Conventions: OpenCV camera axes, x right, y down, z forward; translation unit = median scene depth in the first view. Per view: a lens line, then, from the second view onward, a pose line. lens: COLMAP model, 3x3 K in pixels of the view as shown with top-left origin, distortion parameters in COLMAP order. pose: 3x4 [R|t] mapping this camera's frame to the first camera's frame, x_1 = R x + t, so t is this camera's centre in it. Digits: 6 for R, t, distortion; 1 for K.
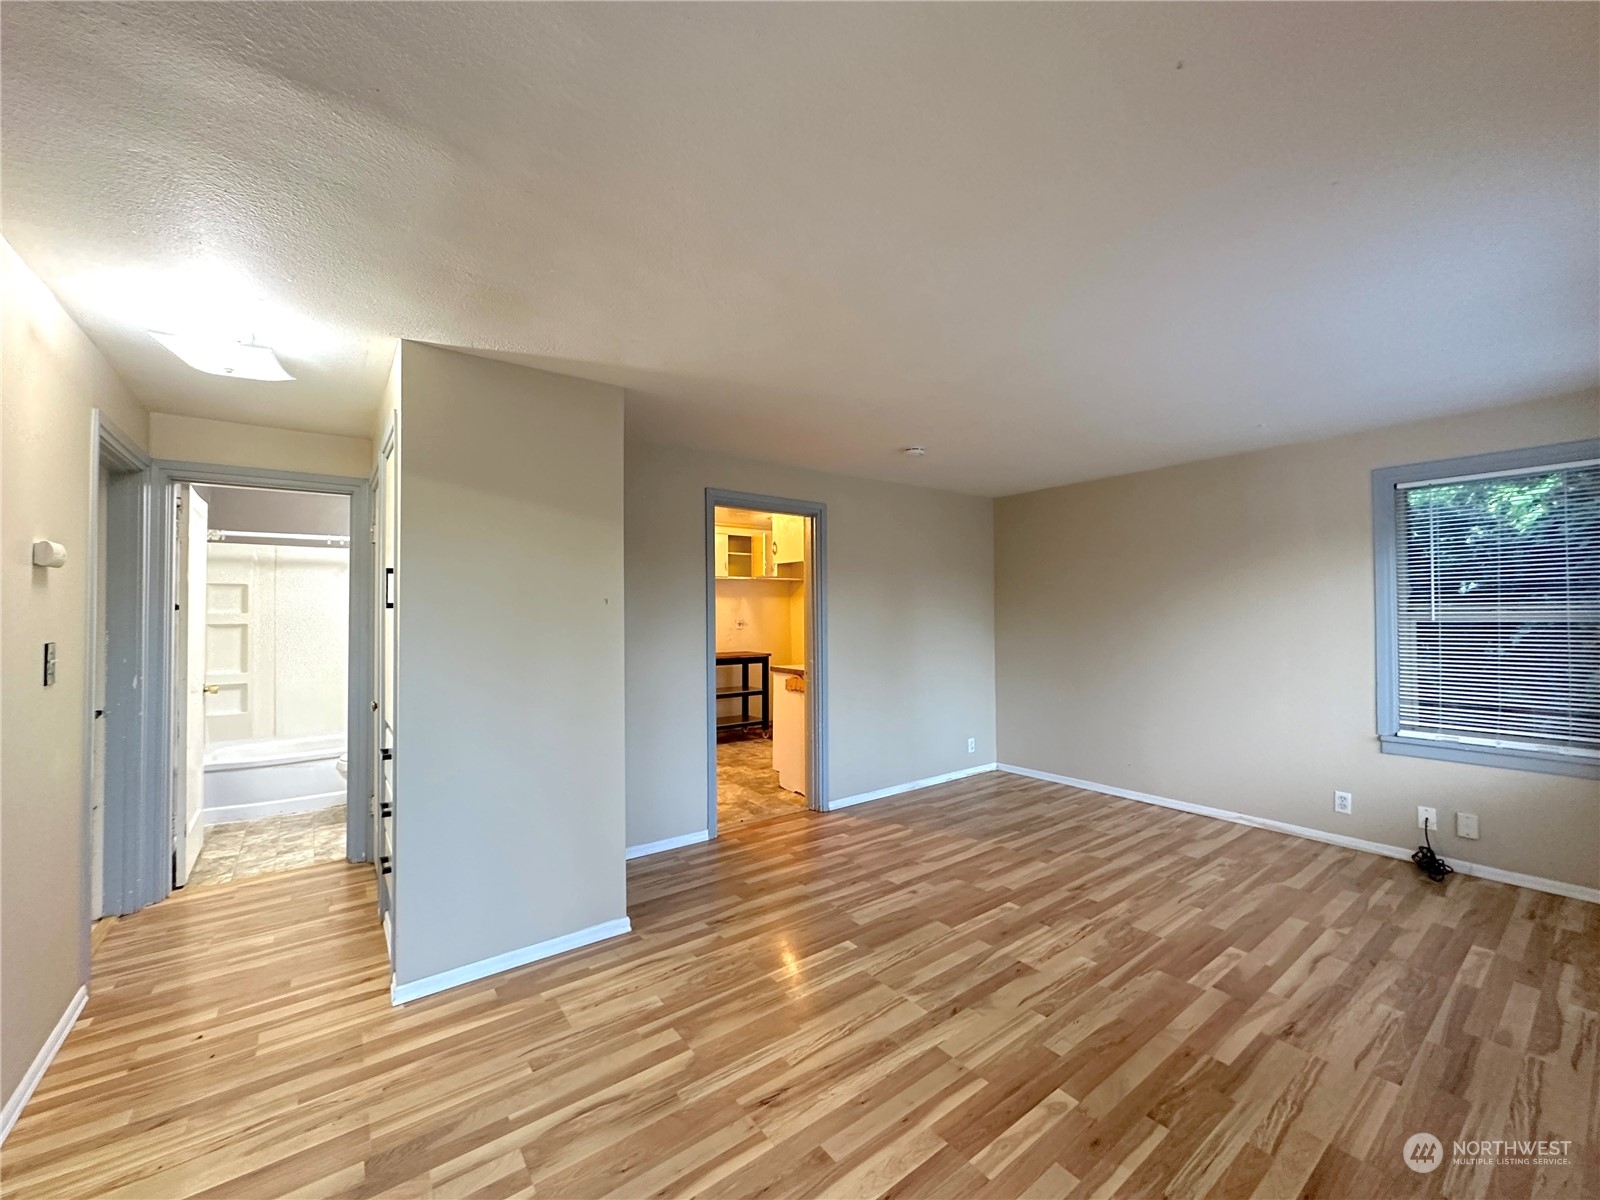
lens RADIAL K [[638.3, 0, 804.1], [0, 638.3, 602.8], [0, 0, 1]] dist [-0.000266, 0.000611]
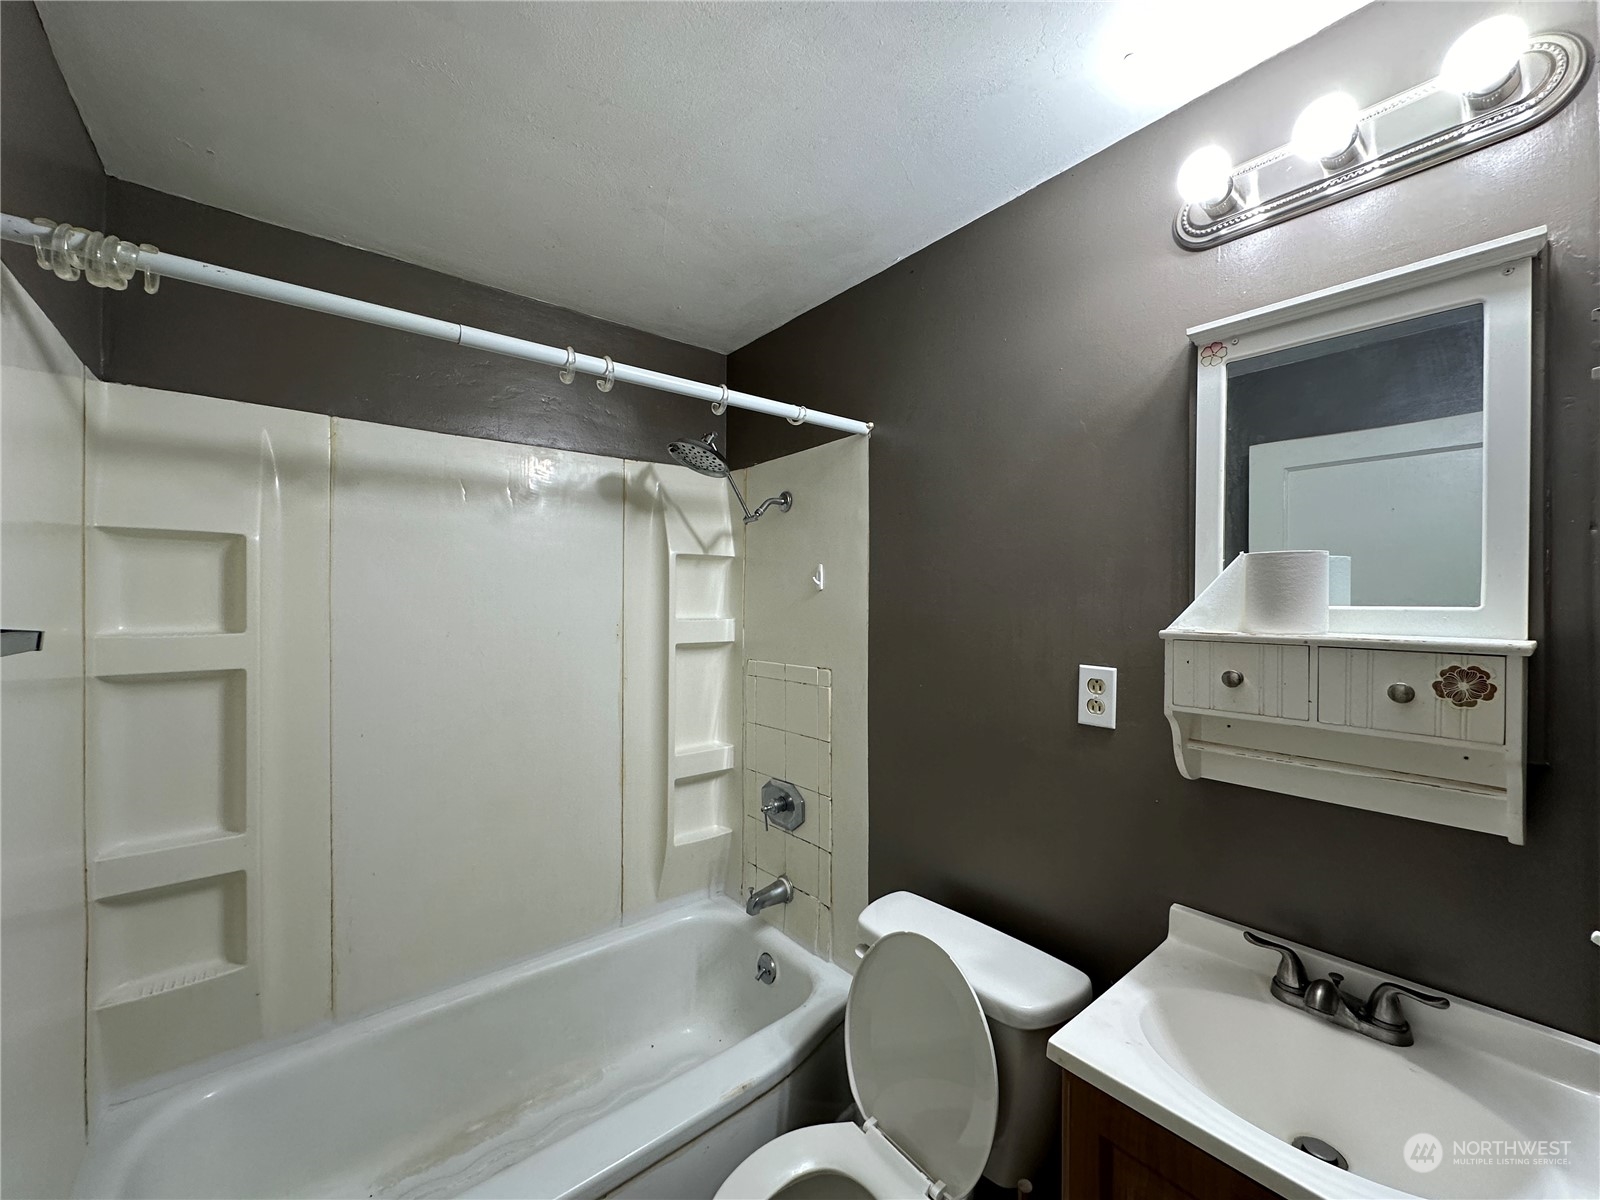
lens RADIAL K [[638.3, 0, 804.2], [0, 638.3, 602.9], [0, 0, 1]] dist [-0.000266, 0.000611]
pose [[0.998713, 0.007323, 0.050186, -0.940928], [-0.008069, 0.999860, 0.014676, -0.007053], [-0.050072, -0.015062, 0.998632, 1.037520]]
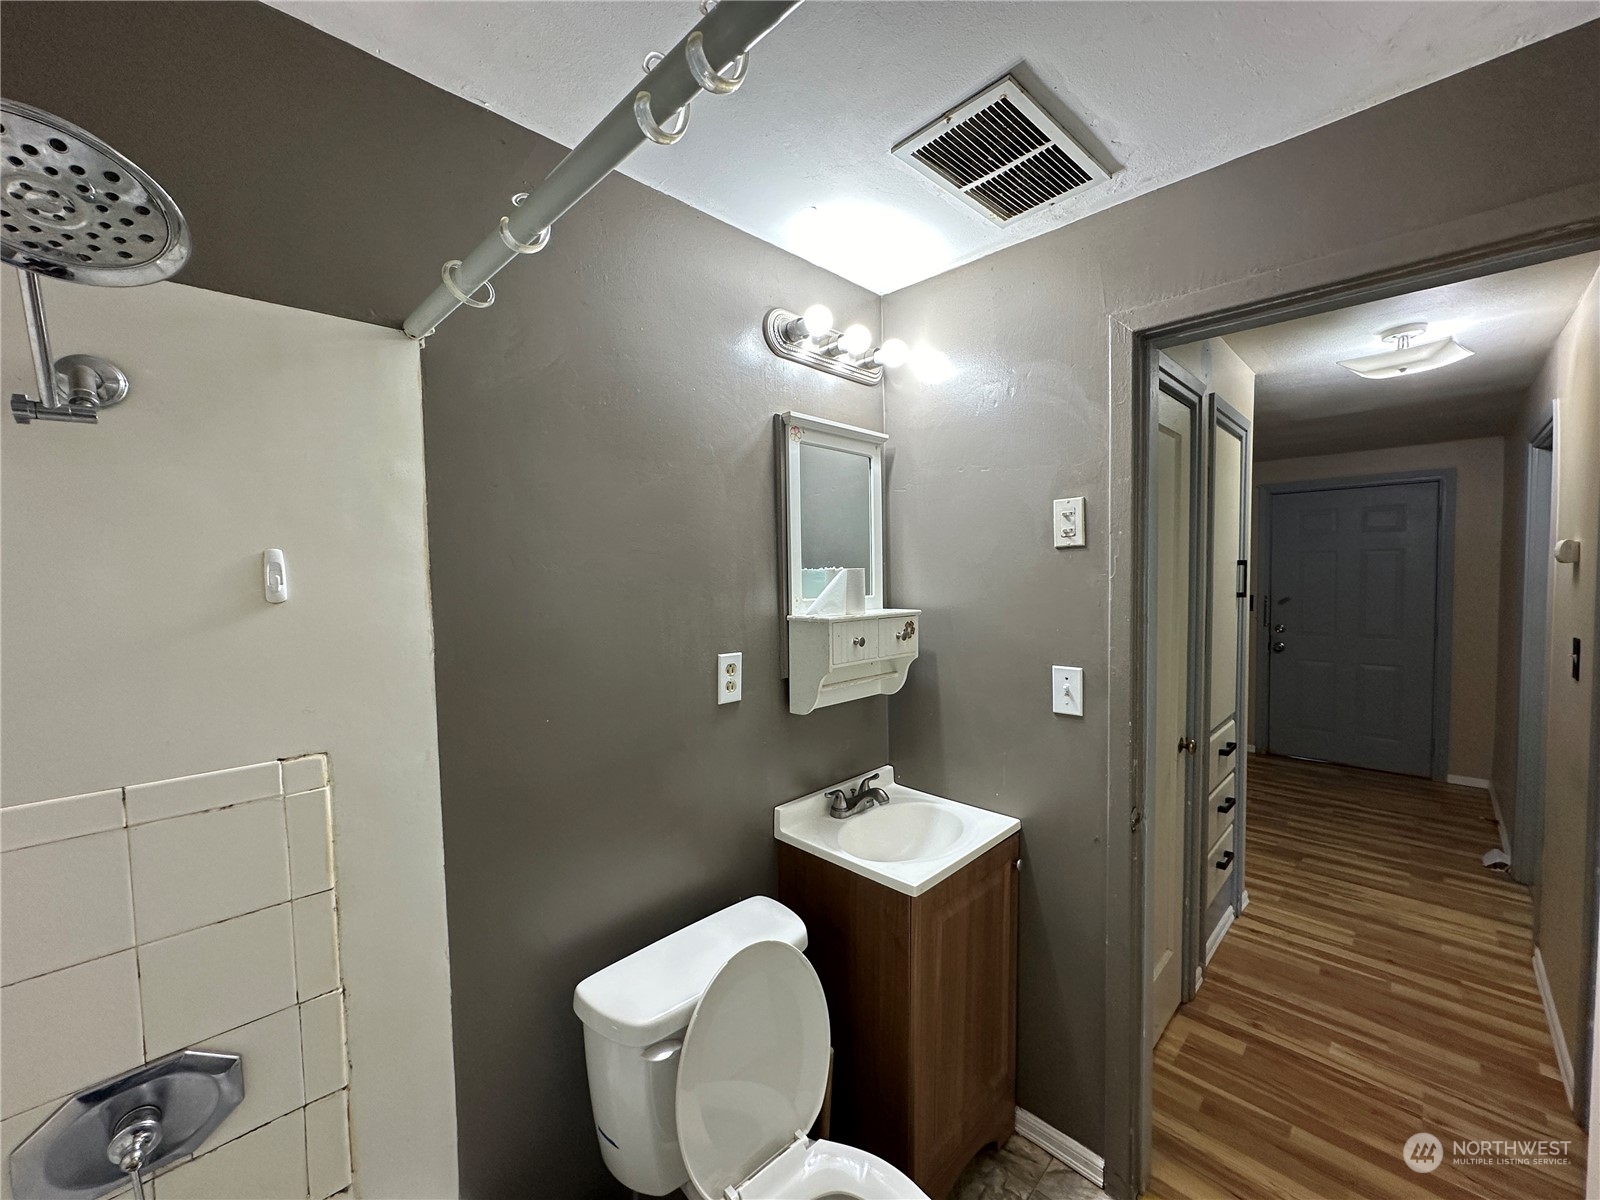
lens RADIAL K [[638.3, 0, 797.7], [0, 638.3, 602.5], [0, 0, 1]] dist [-0.000266, 0.000611]
pose [[-0.140312, -0.044272, 0.989117, -1.213280], [0.001087, 0.998992, 0.044868, -0.022864], [-0.990107, 0.007371, -0.140123, 1.428152]]
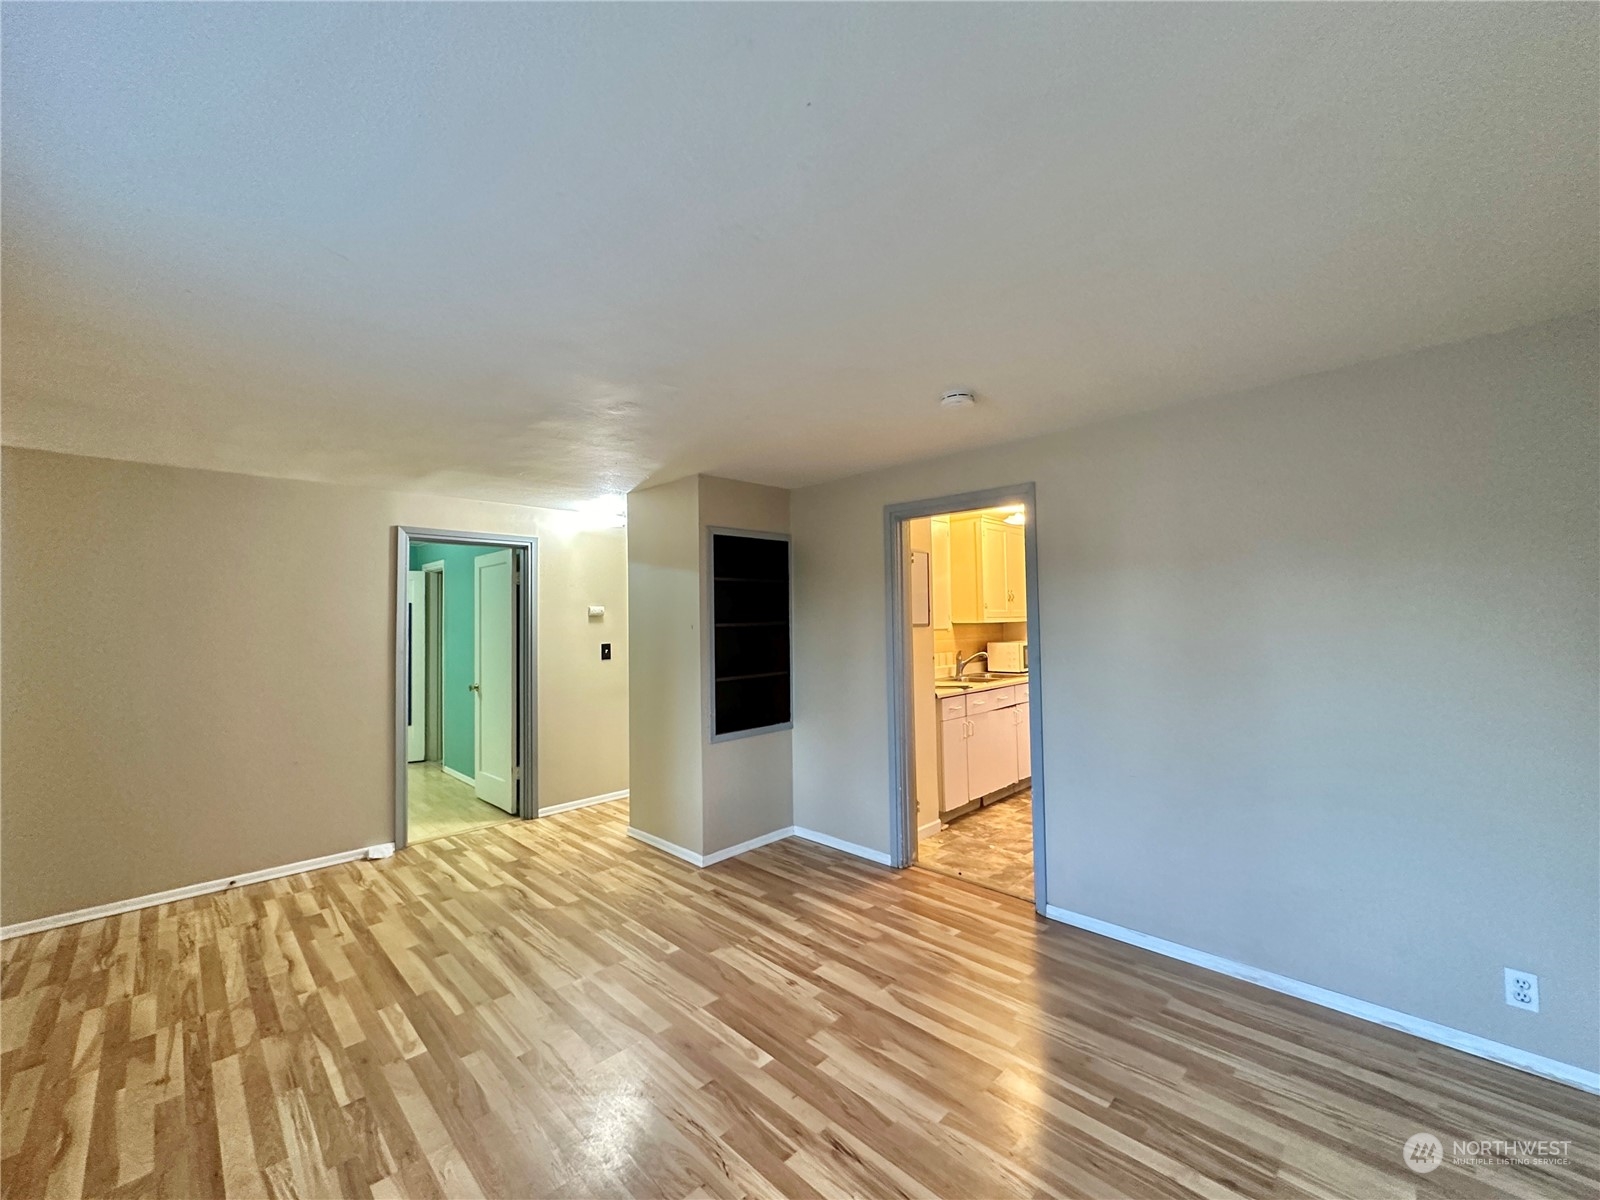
lens RADIAL K [[638.3, 0, 796.3], [0, 638.3, 592.0], [0, 0, 1]] dist [-0.000266, 0.000611]
pose [[0.132514, -0.044465, -0.990183, 0.968561], [0.030843, 0.998694, -0.040720, -0.013267], [0.990701, -0.025145, 0.133712, 0.876430]]
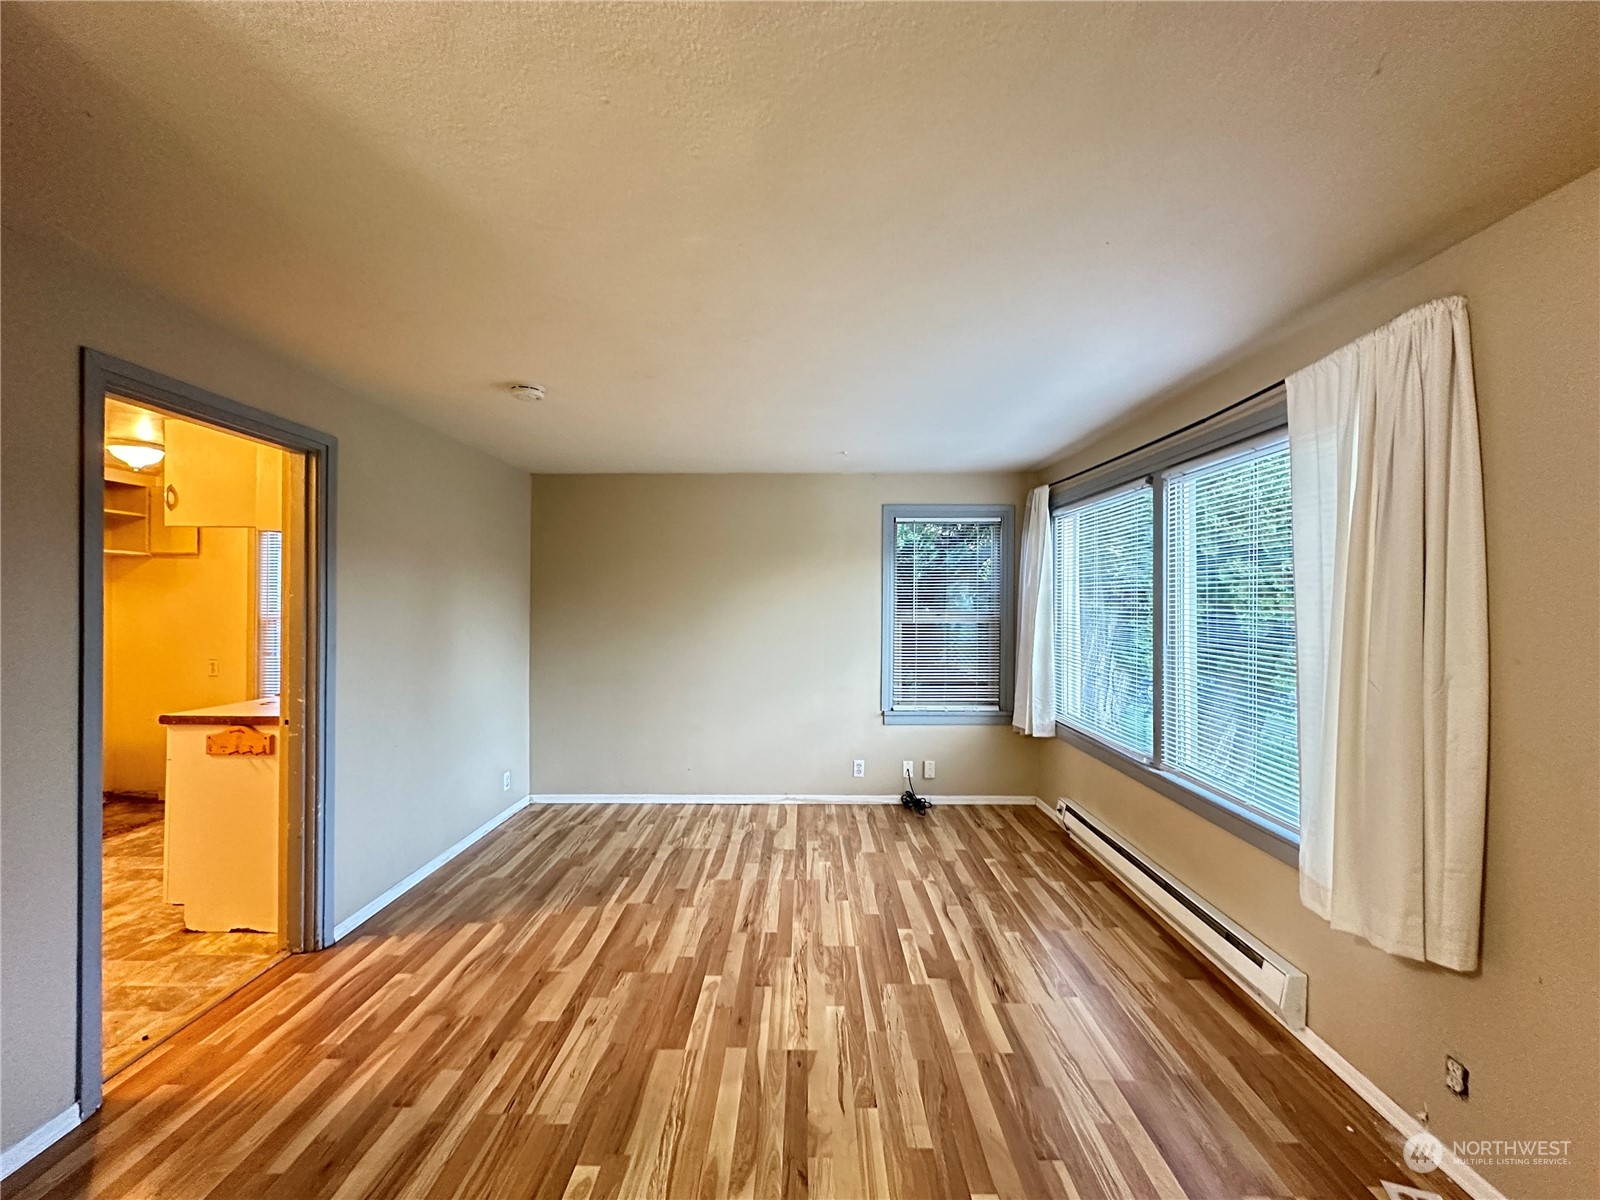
lens RADIAL K [[638.3, 0, 800.5], [0, 638.3, 602.7], [0, 0, 1]] dist [-0.000266, 0.000611]
pose [[0.610452, 0.008538, 0.792007, -0.238346], [-0.020250, 0.999783, 0.004830, -0.014676], [-0.791794, -0.018986, 0.610493, 0.383881]]
